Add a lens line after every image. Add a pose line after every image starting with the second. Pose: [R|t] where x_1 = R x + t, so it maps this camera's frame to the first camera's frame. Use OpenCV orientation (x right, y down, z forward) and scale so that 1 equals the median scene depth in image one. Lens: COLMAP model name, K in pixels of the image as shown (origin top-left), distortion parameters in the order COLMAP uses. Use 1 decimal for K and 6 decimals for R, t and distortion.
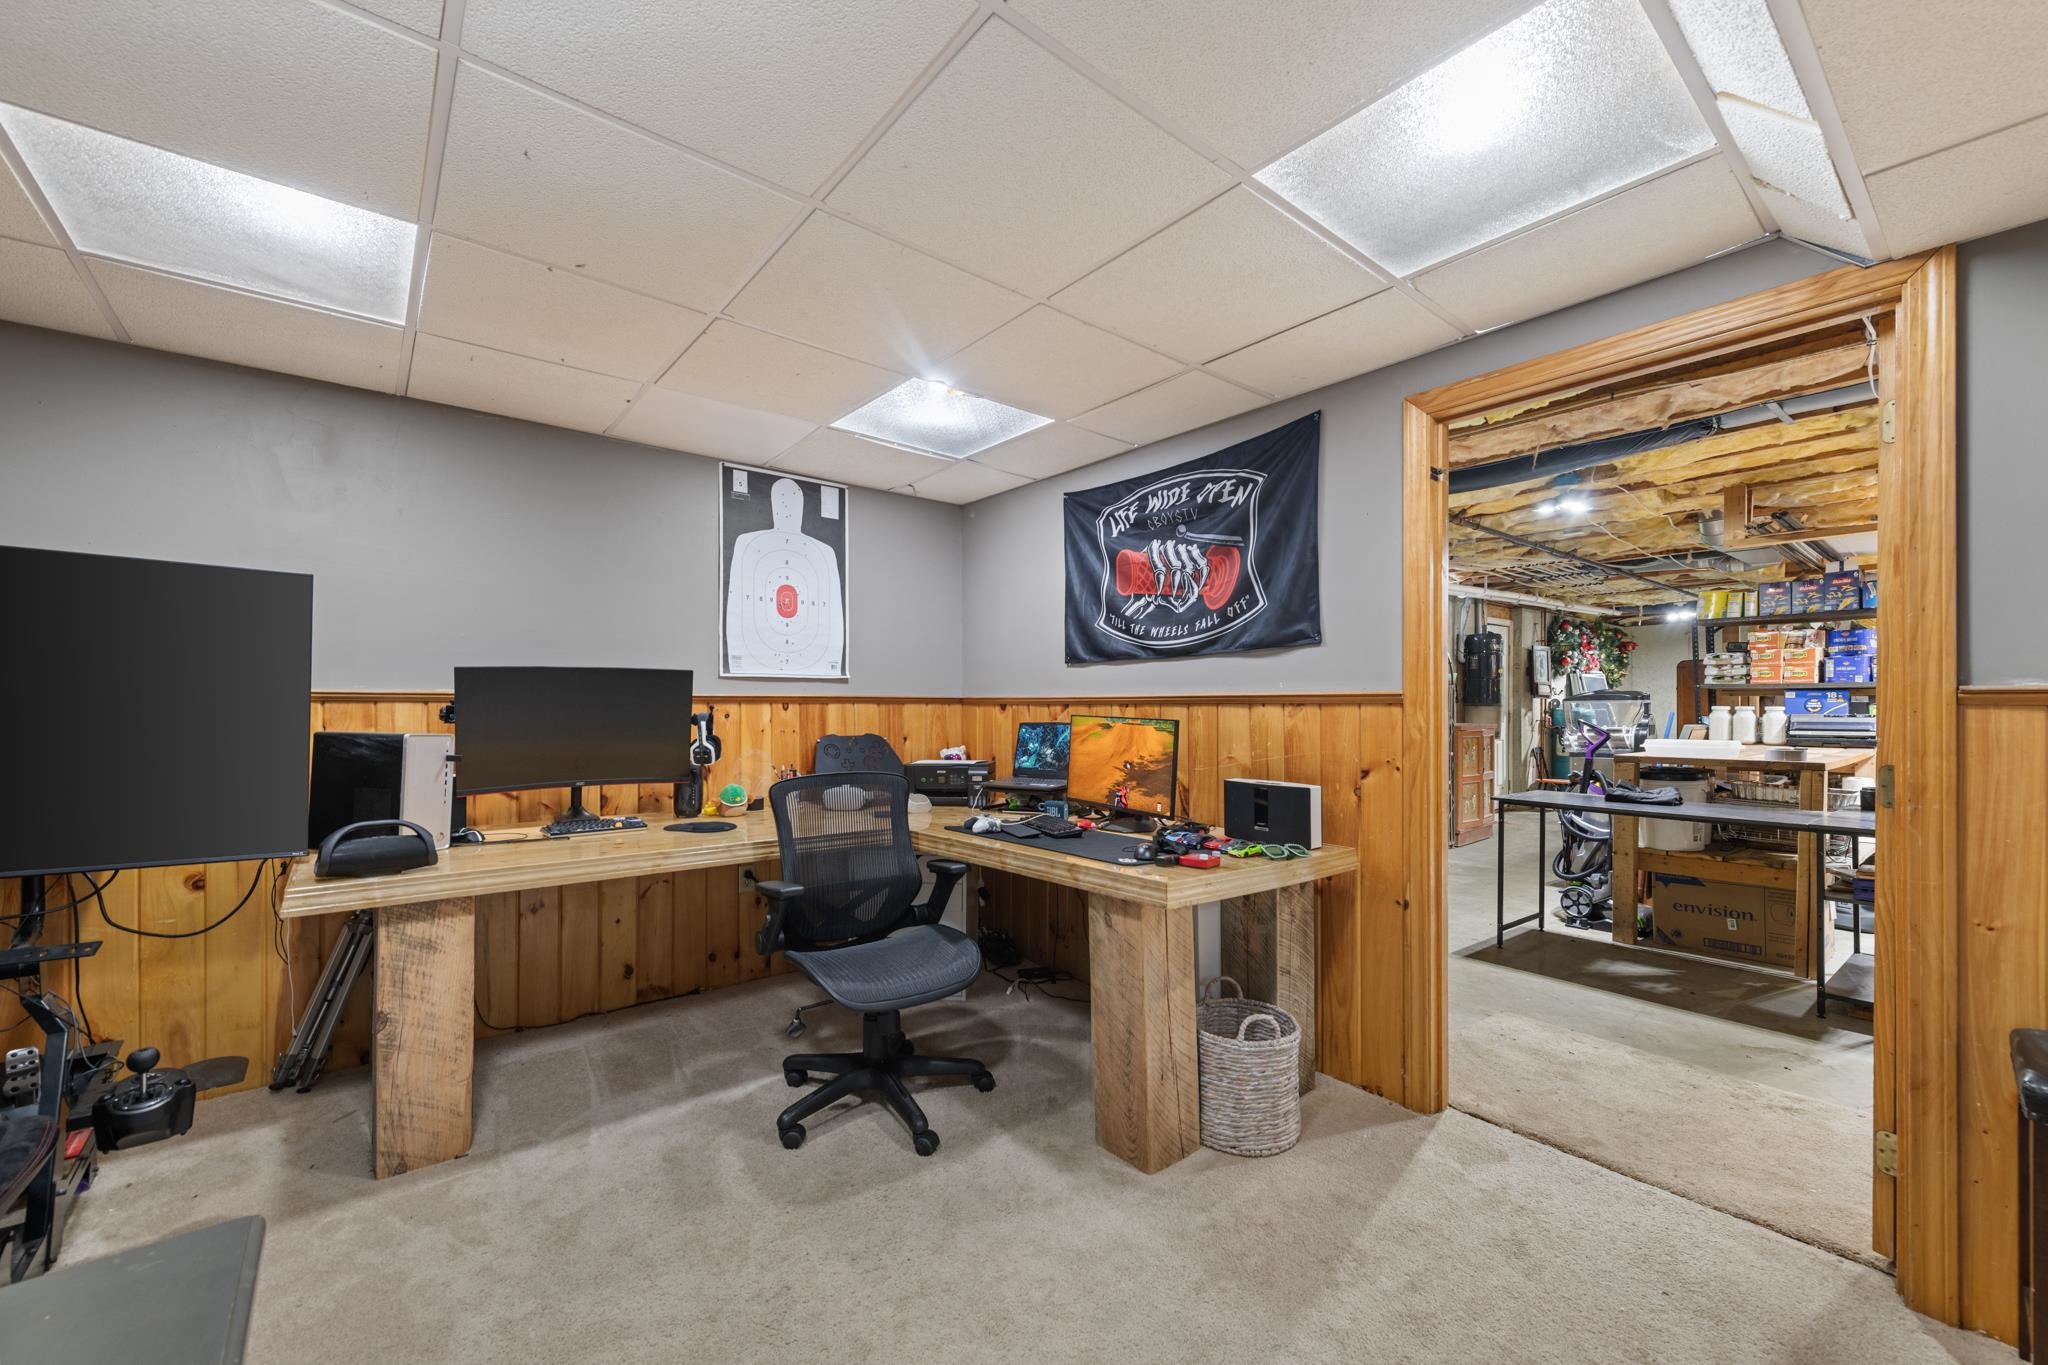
lens RADIAL K [[810.8, 0, 1026.2], [0, 810.8, 710.8], [0, 0, 1]] dist [0.002155, 0.000171]
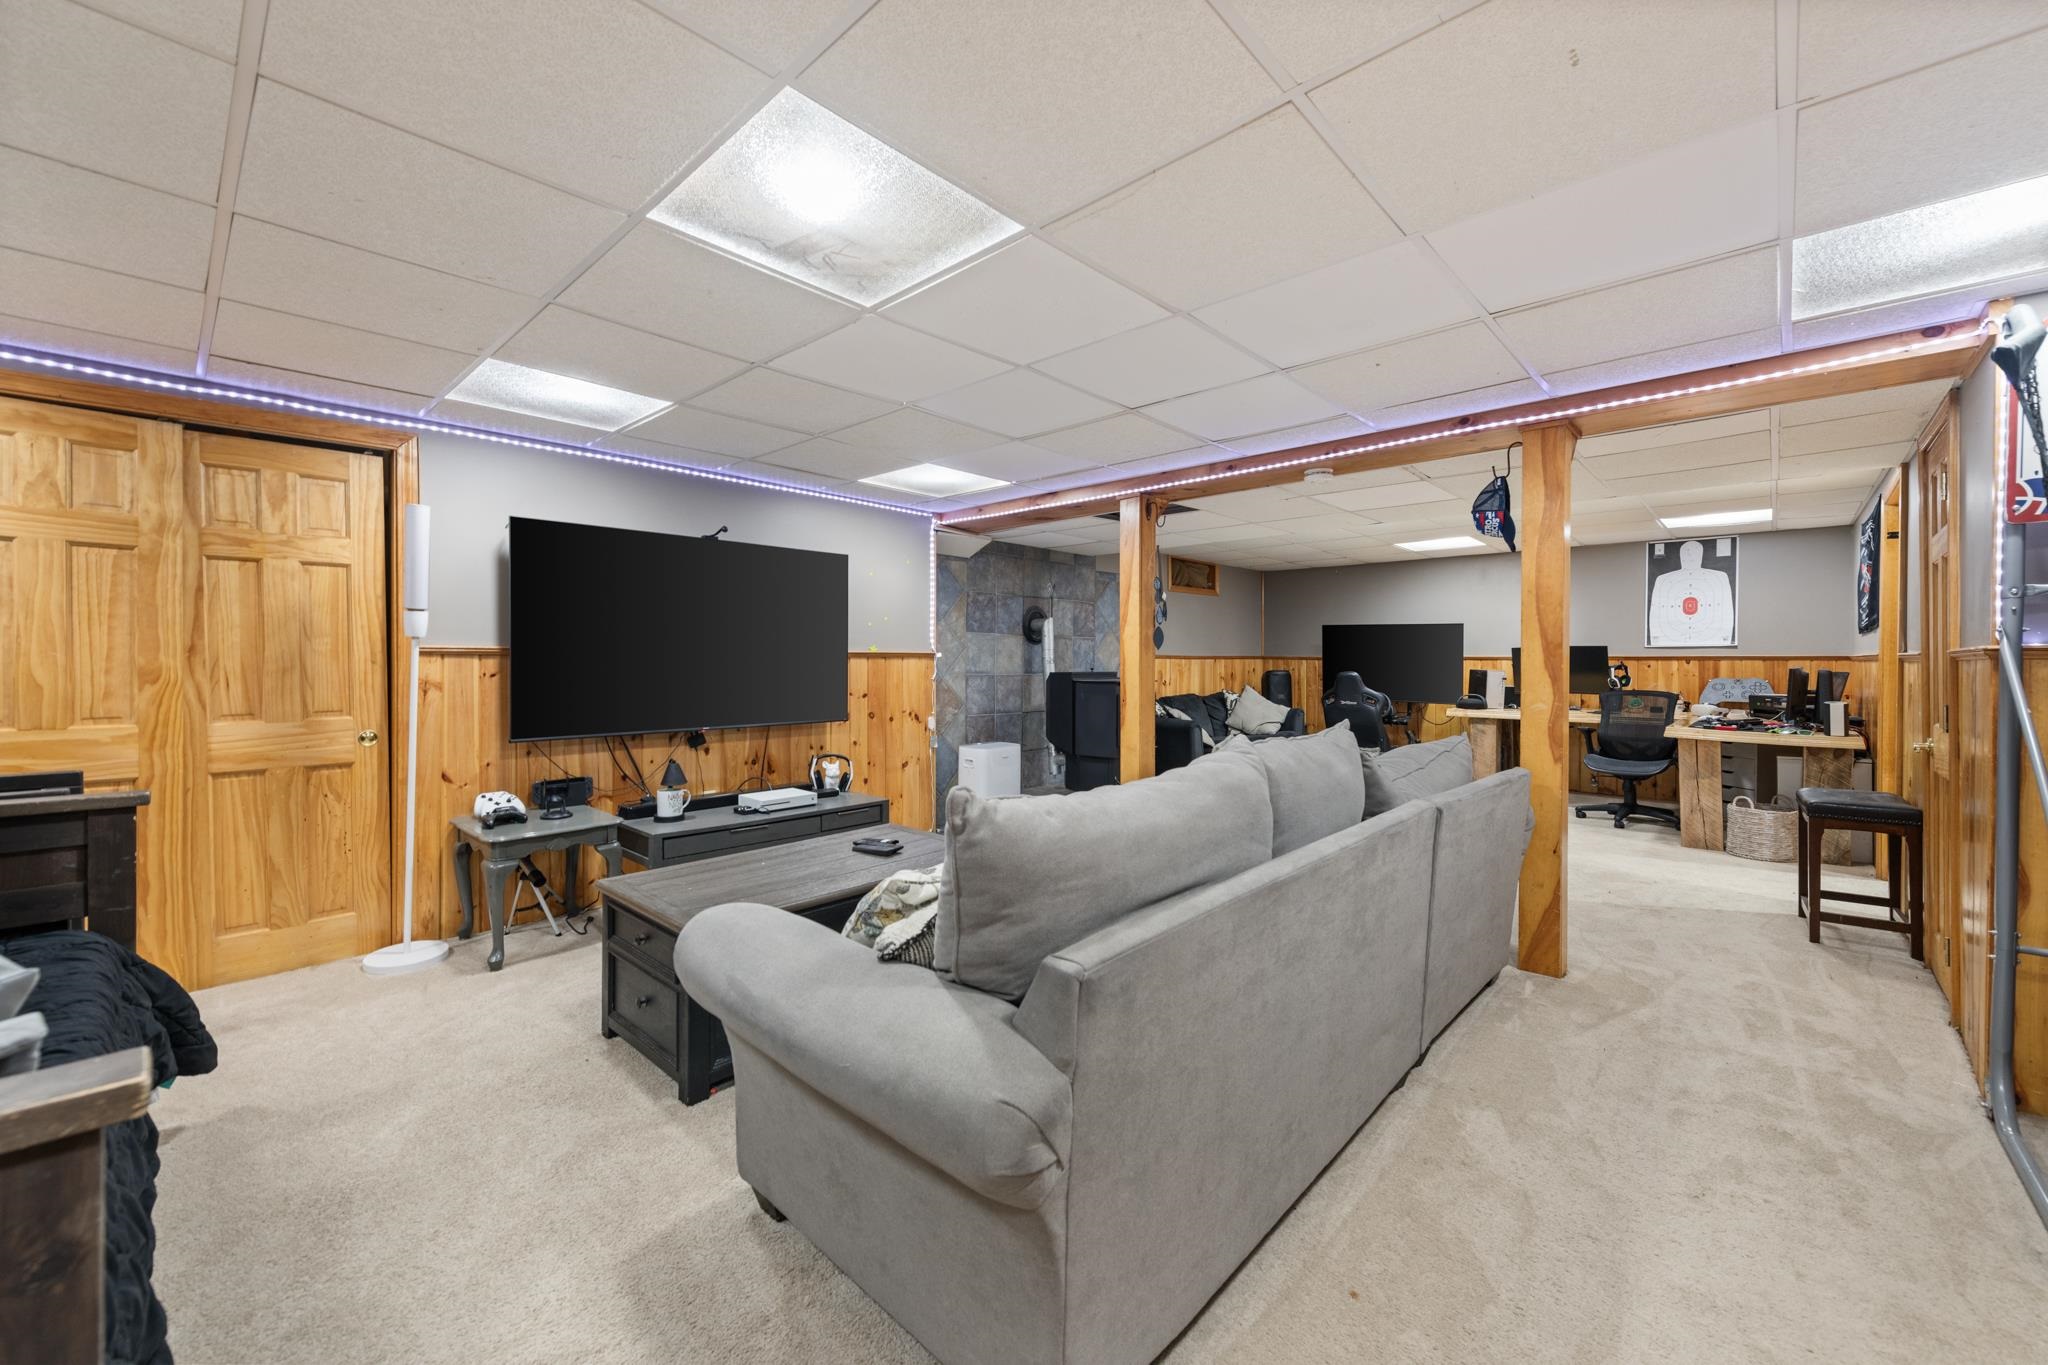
lens RADIAL K [[812.8, 0, 1022.0], [0, 812.8, 664.0], [0, 0, 1]] dist [0.012555, -0.000211]
pose [[0.136810, 0.004171, -0.990589, 1.412972], [-0.008252, 0.999961, 0.003071, 0.006970], [0.990563, 0.007755, 0.136839, -0.819605]]
